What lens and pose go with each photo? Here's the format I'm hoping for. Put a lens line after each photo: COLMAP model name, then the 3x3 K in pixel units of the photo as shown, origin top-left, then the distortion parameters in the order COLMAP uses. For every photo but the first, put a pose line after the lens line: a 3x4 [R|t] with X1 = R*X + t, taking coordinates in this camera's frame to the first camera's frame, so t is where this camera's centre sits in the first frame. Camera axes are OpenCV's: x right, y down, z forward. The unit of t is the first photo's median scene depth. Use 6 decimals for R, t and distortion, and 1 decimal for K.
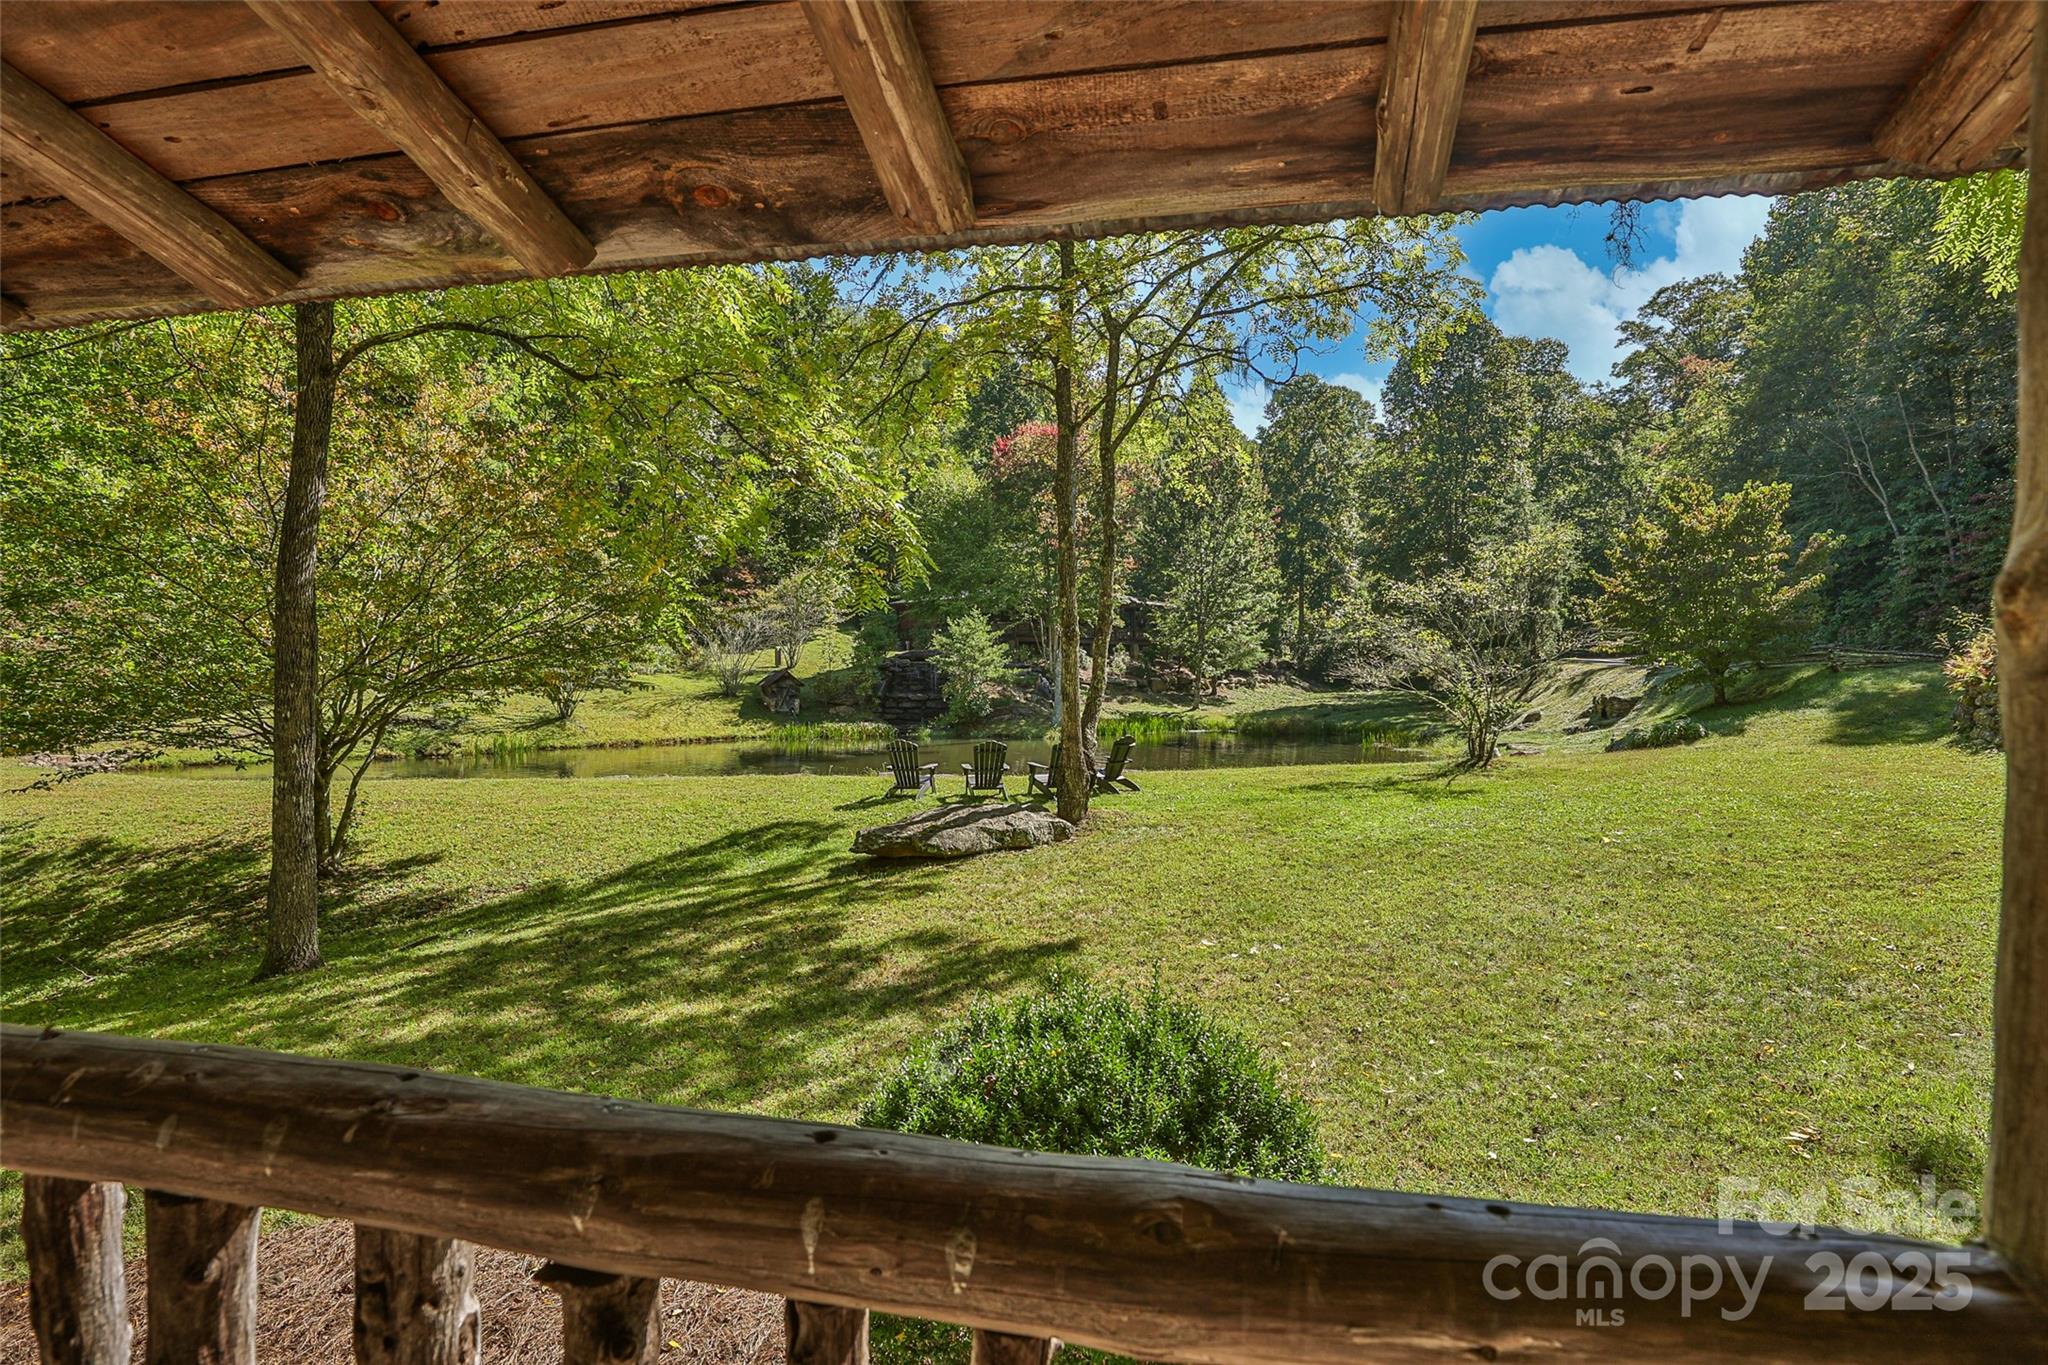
lens RADIAL K [[926.8, 0, 1012.0], [0, 926.8, 685.6], [0, 0, 1]] dist [-0.001653, -0.000897]
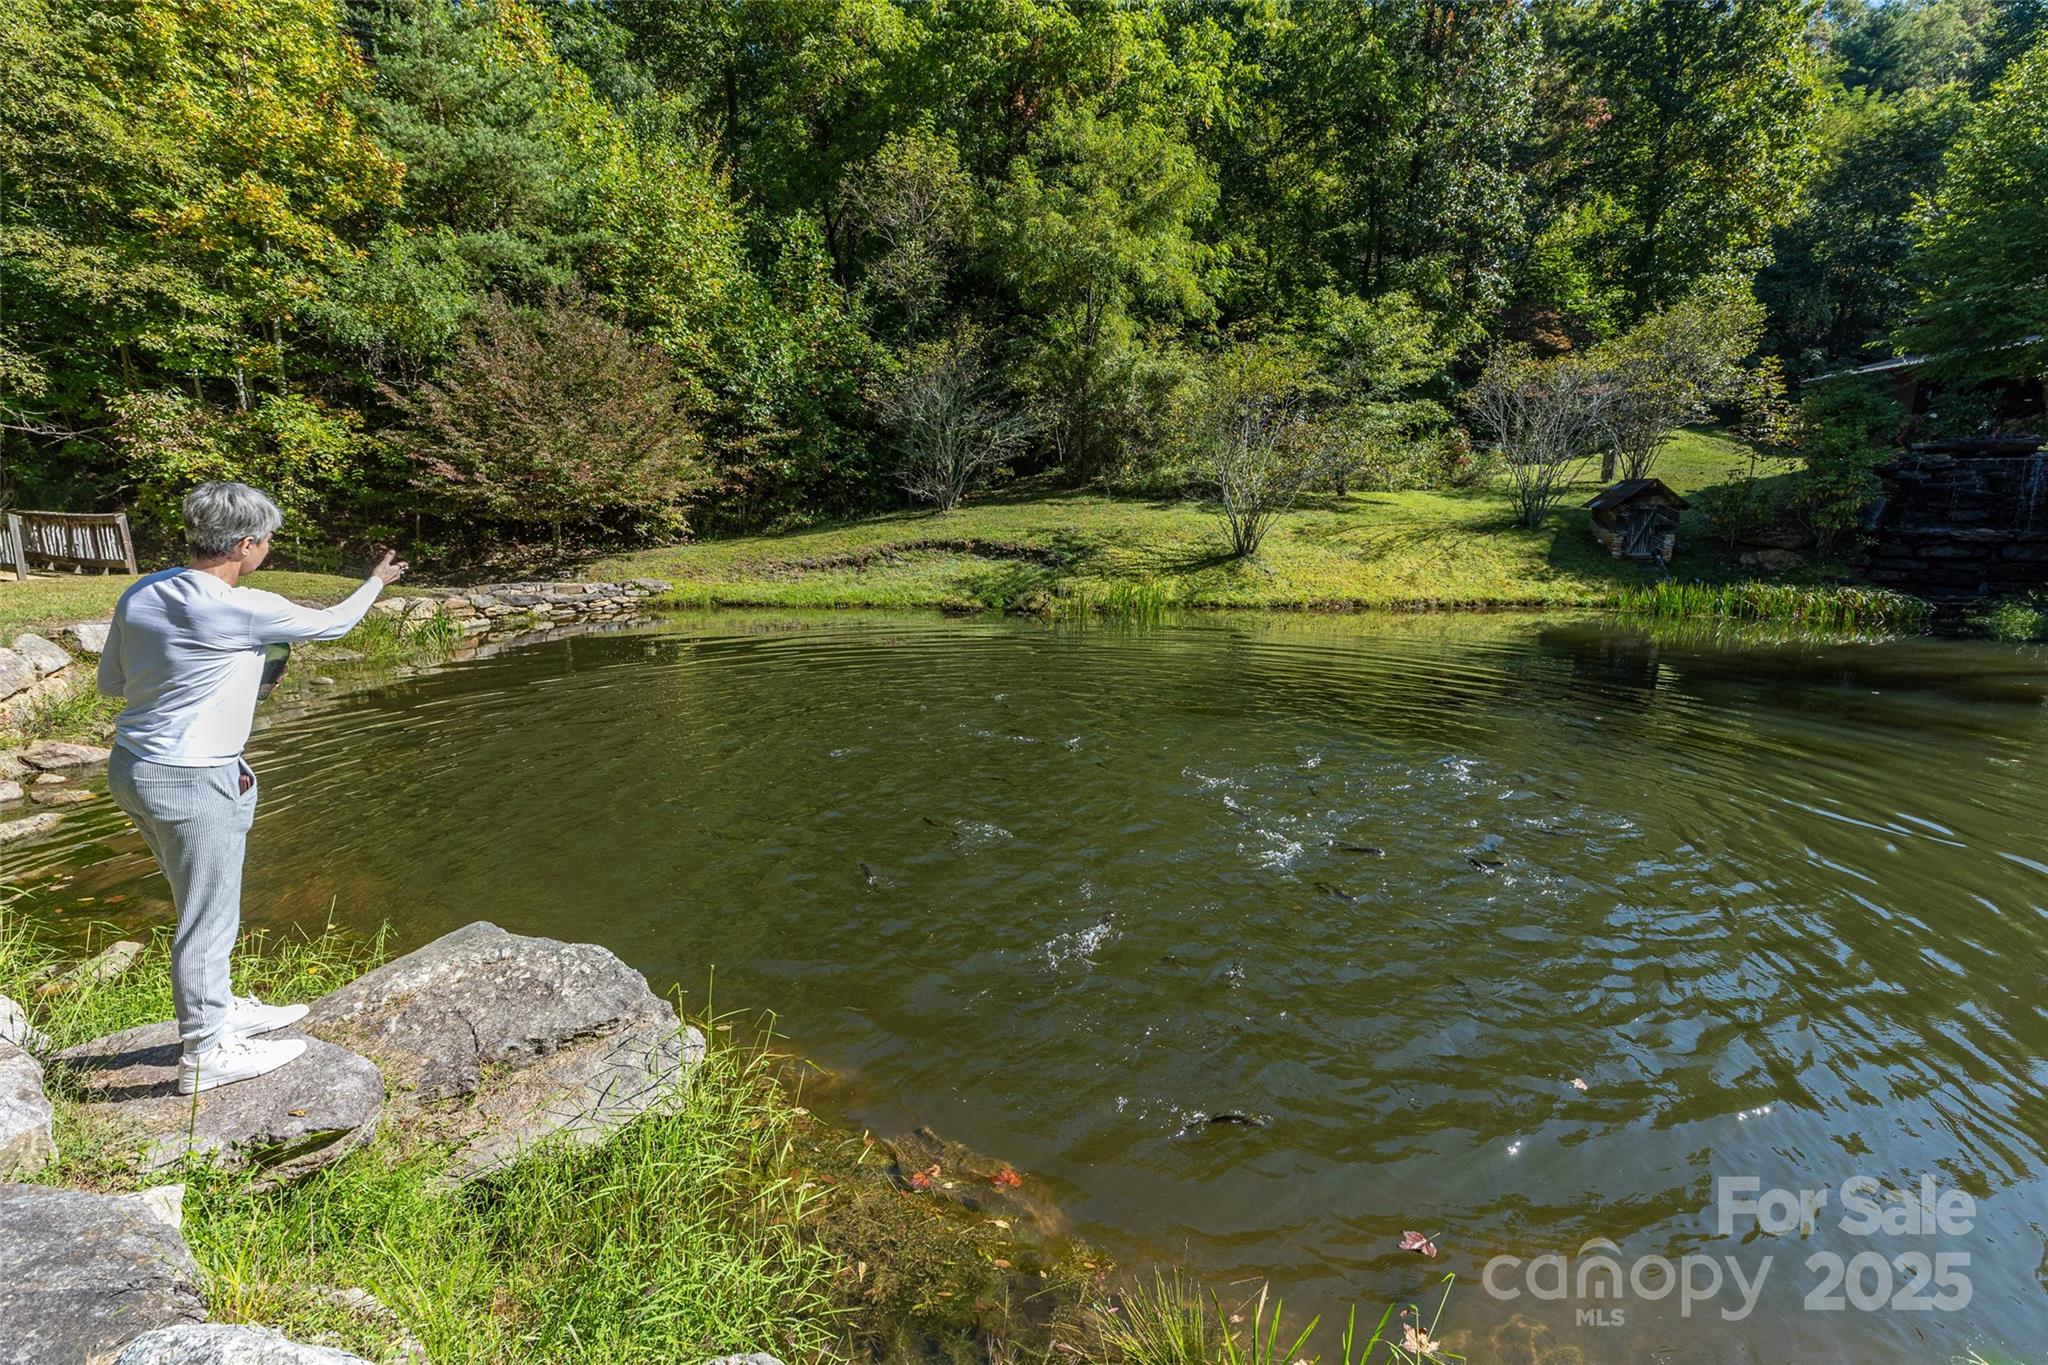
lens RADIAL K [[926.8, 0, 1012.0], [0, 926.8, 685.6], [0, 0, 1]] dist [-0.001653, -0.000897]
pose [[0.727160, 0.127764, -0.674474, -0.150345], [-0.011998, 0.984743, 0.173602, 0.013414], [0.686363, -0.118144, 0.717598, 0.390133]]
